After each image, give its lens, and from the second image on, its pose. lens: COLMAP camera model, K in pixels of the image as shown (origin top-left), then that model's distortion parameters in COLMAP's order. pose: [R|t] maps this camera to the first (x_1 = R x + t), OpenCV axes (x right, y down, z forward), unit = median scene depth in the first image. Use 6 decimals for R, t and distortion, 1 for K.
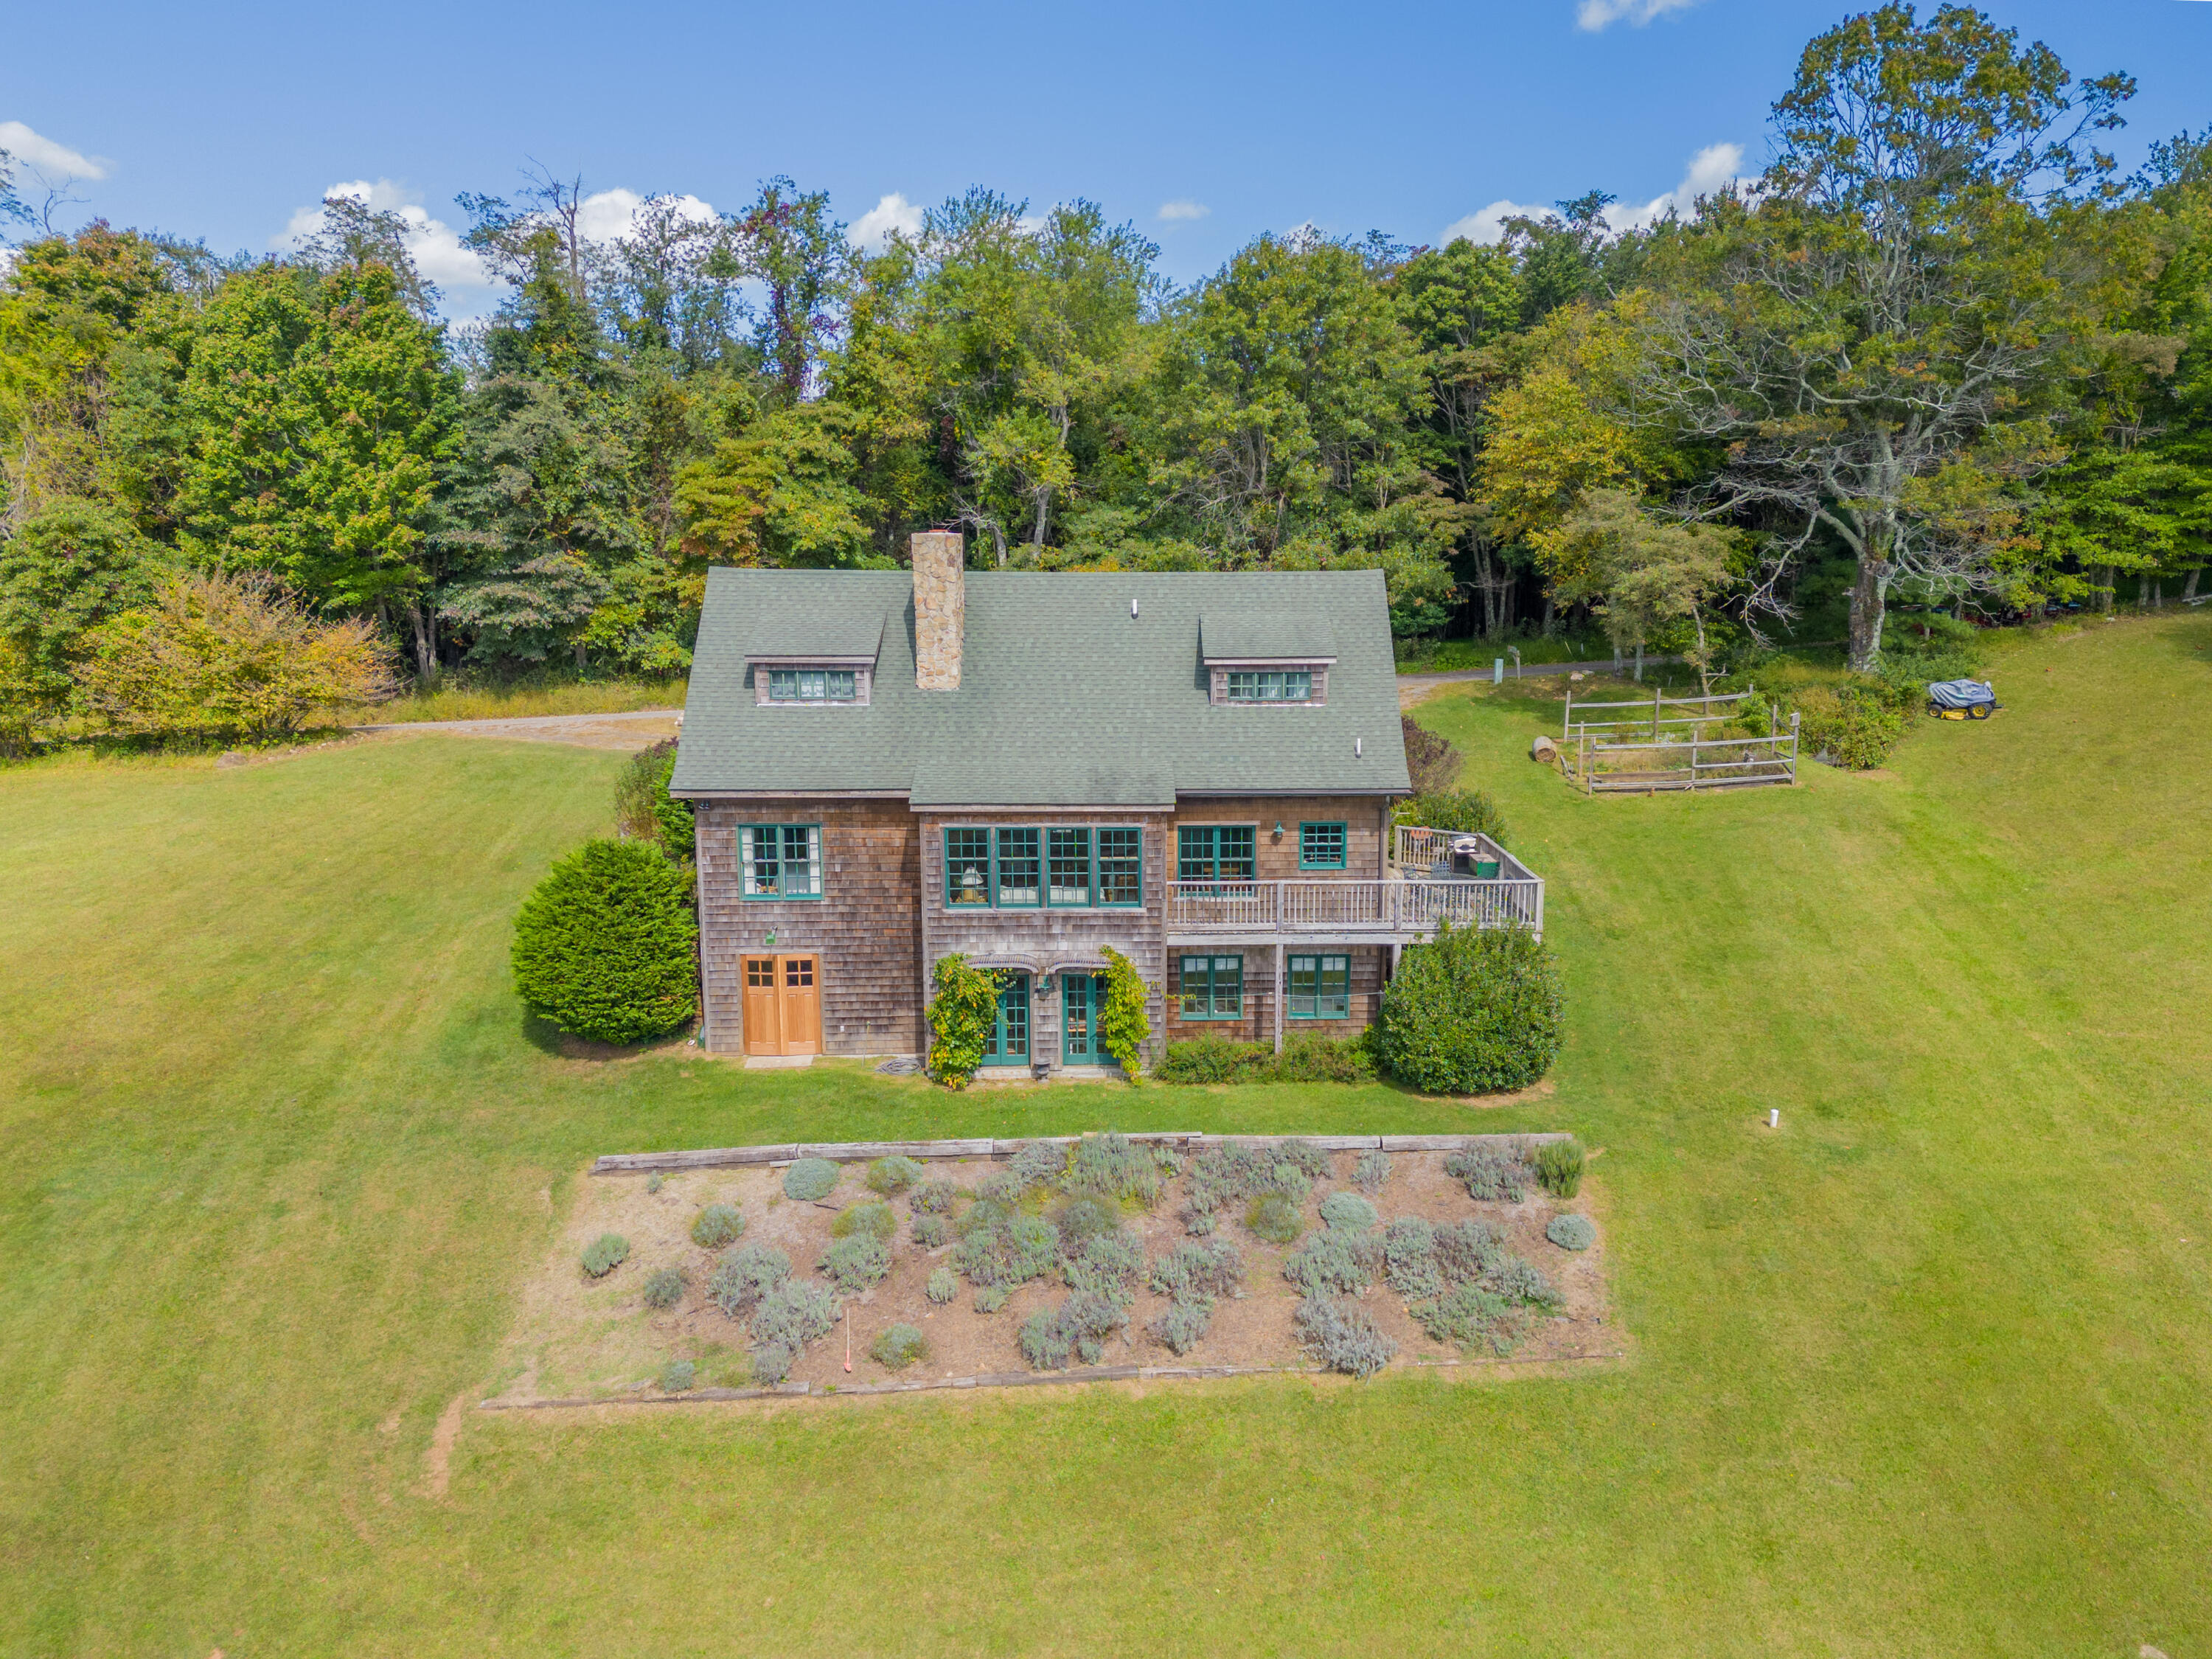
lens RADIAL K [[1619.3, 0, 1200.1], [0, 1619.3, 838.7], [0, 0, 1]] dist [0.023356, -0.007272]
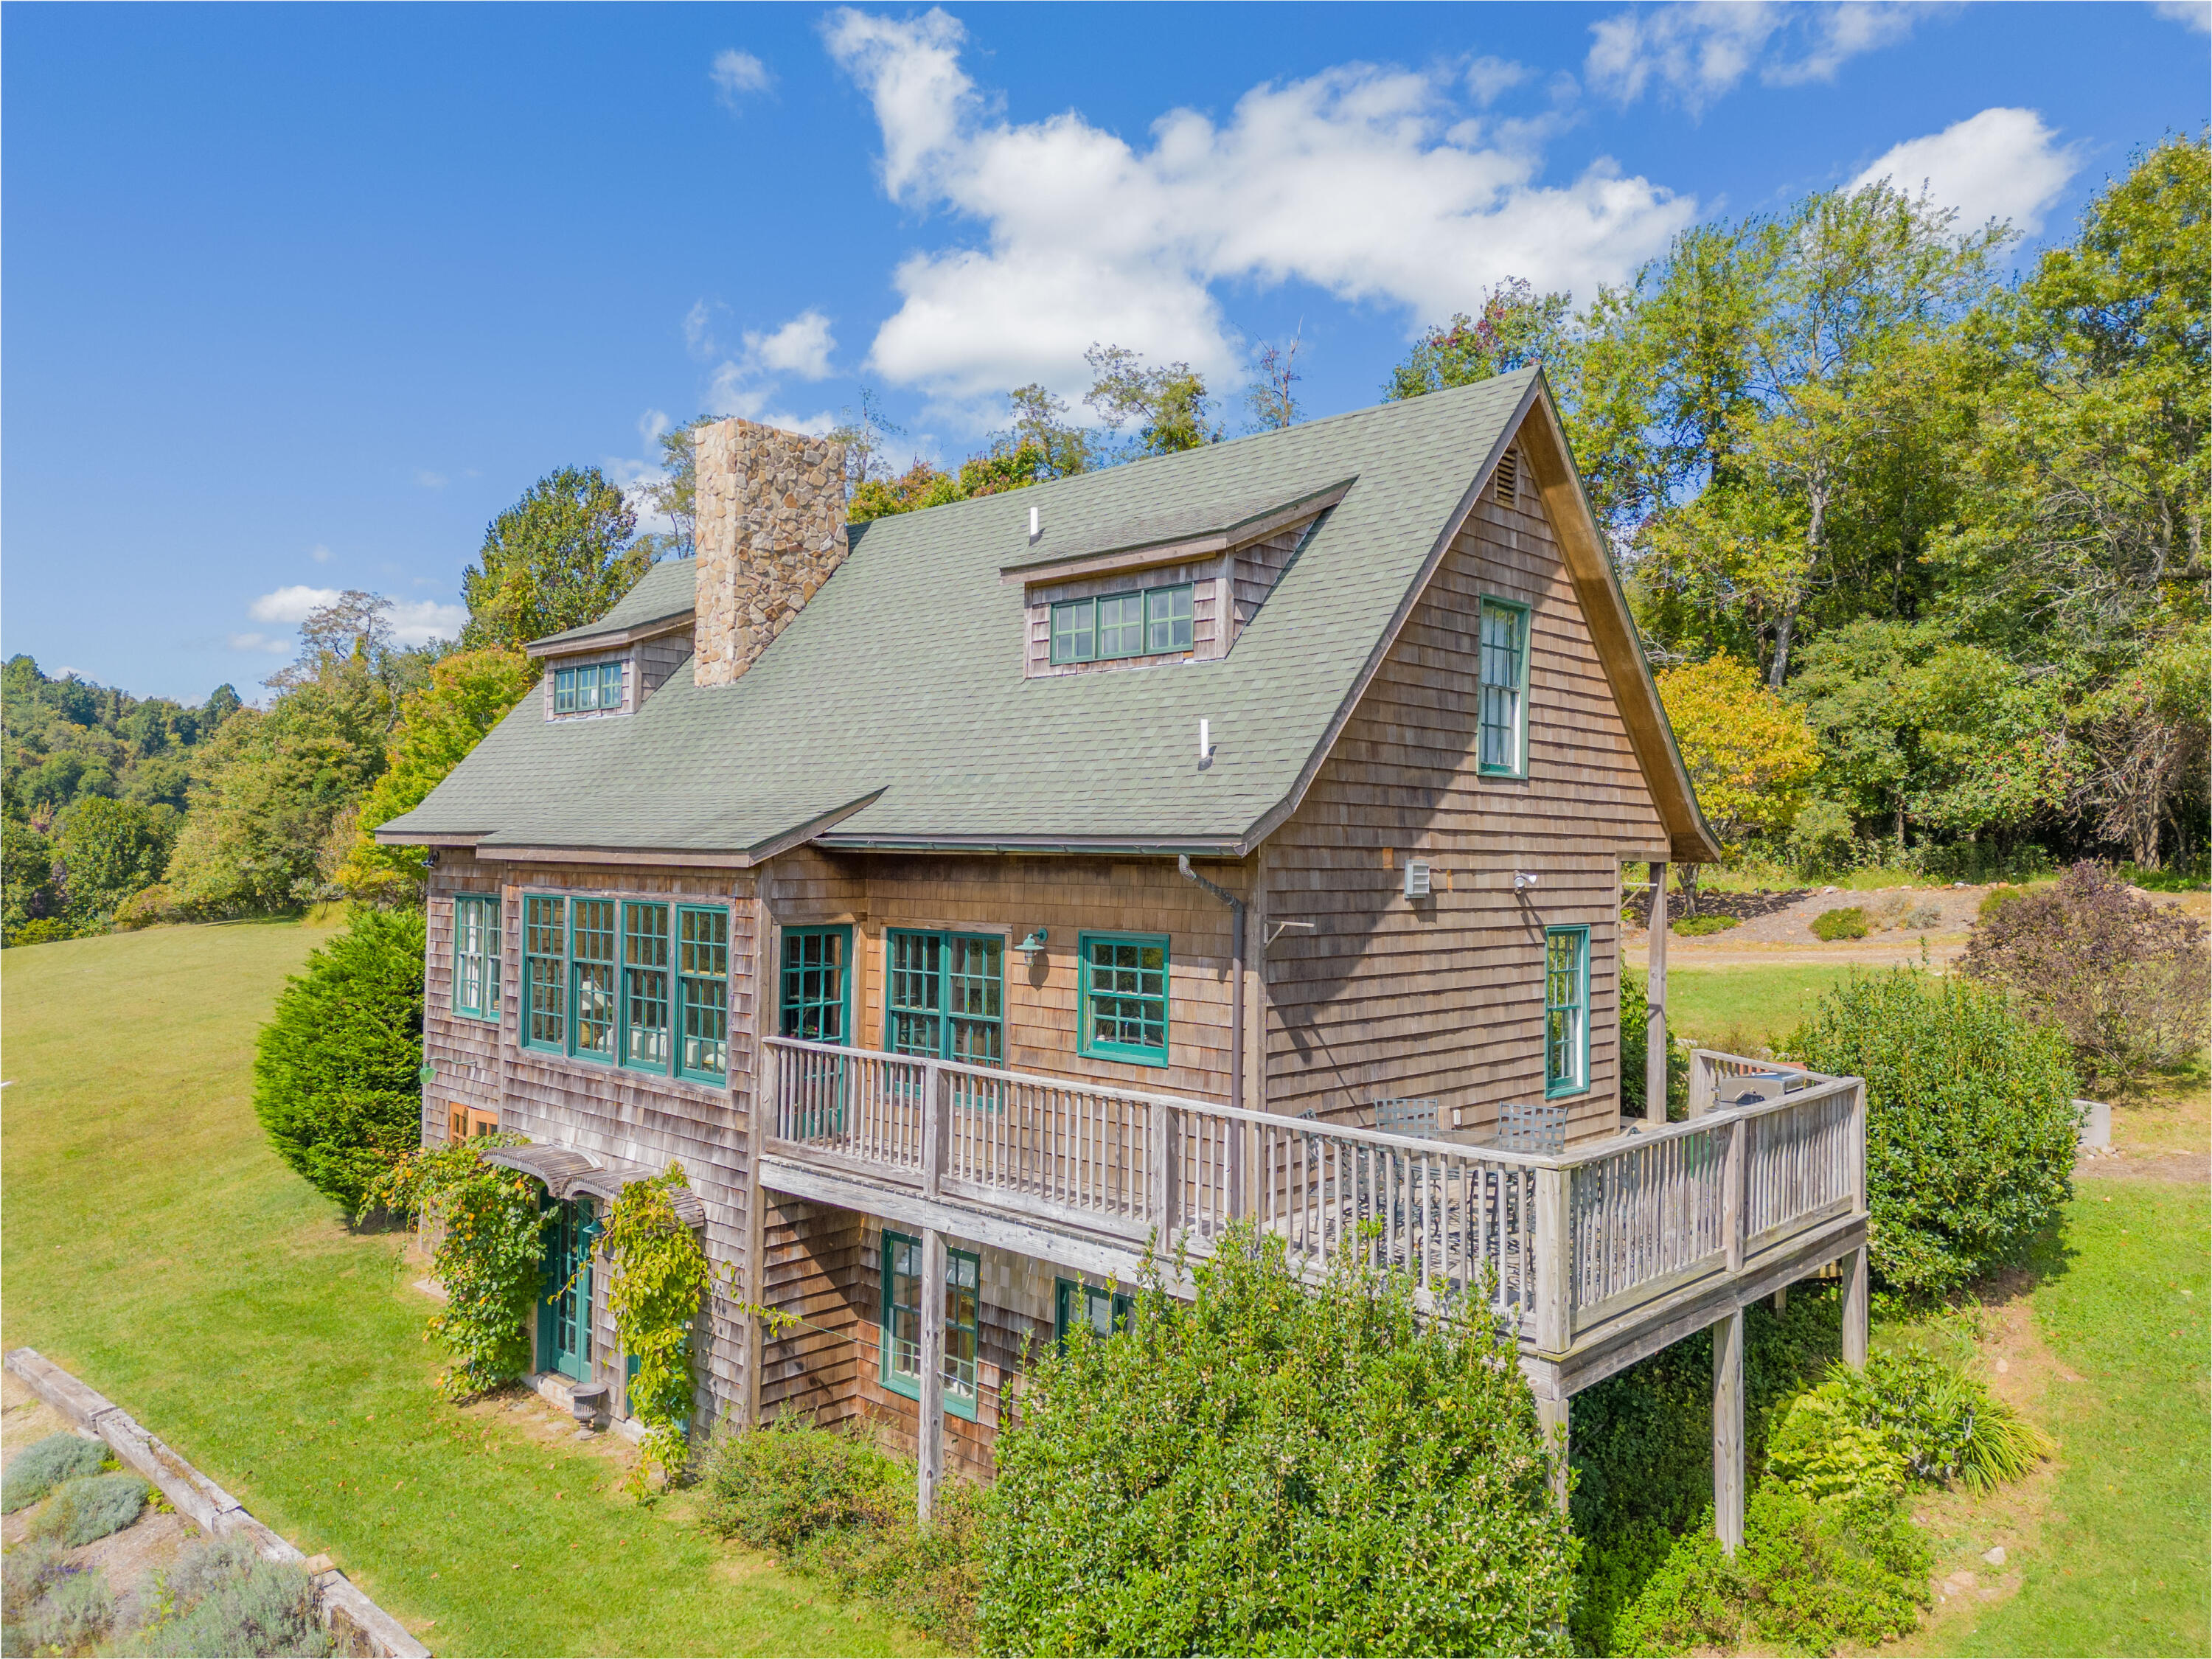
lens RADIAL K [[1546.7, 0, 1106.0], [0, 1546.7, 829.5], [0, 0, 1]] dist [0.026743, -0.003617]
pose [[0.692952, -0.010349, -0.720910, 0.341555], [-0.150256, 0.975869, -0.158438, 0.024300], [0.705153, 0.218111, 0.674675, 0.752147]]
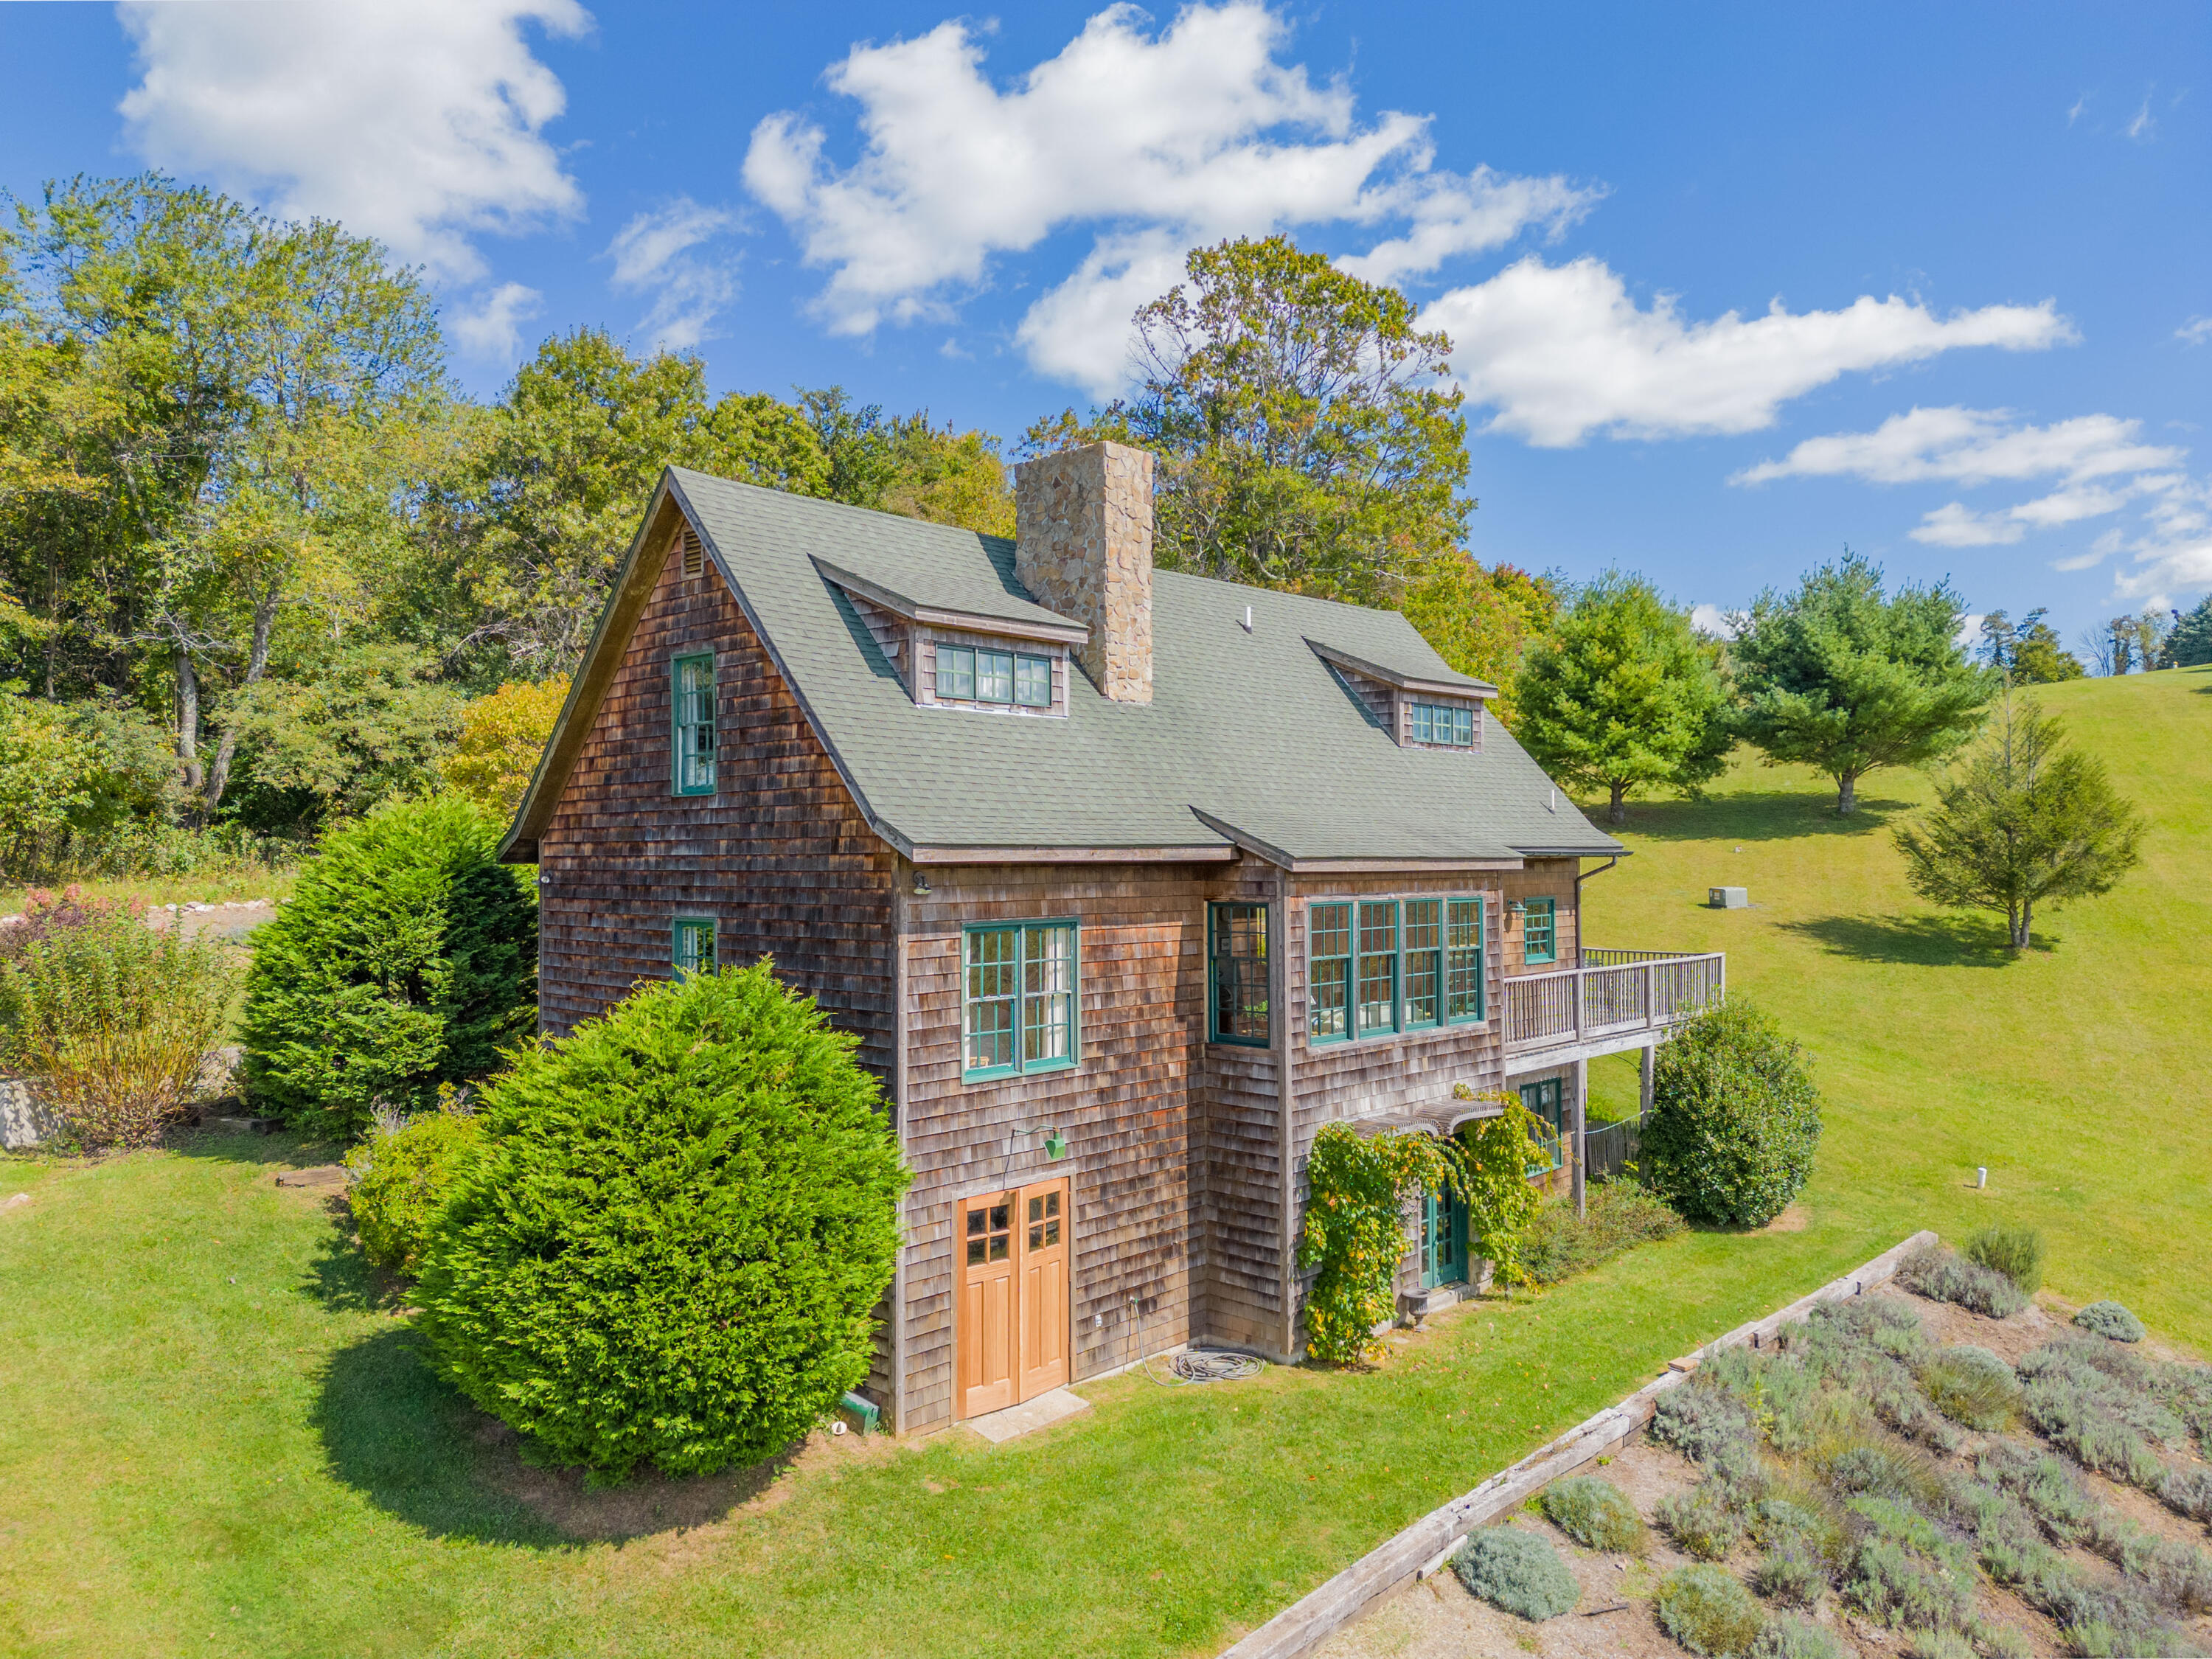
lens RADIAL K [[1568.8, 0, 1099.6], [0, 1568.8, 820.3], [0, 0, 1]] dist [0.030127, -0.000824]
pose [[0.725181, 0.006225, 0.688530, -0.580367], [0.142952, 0.976810, -0.159393, 0.041633], [-0.673556, 0.214015, 0.707475, 0.620540]]
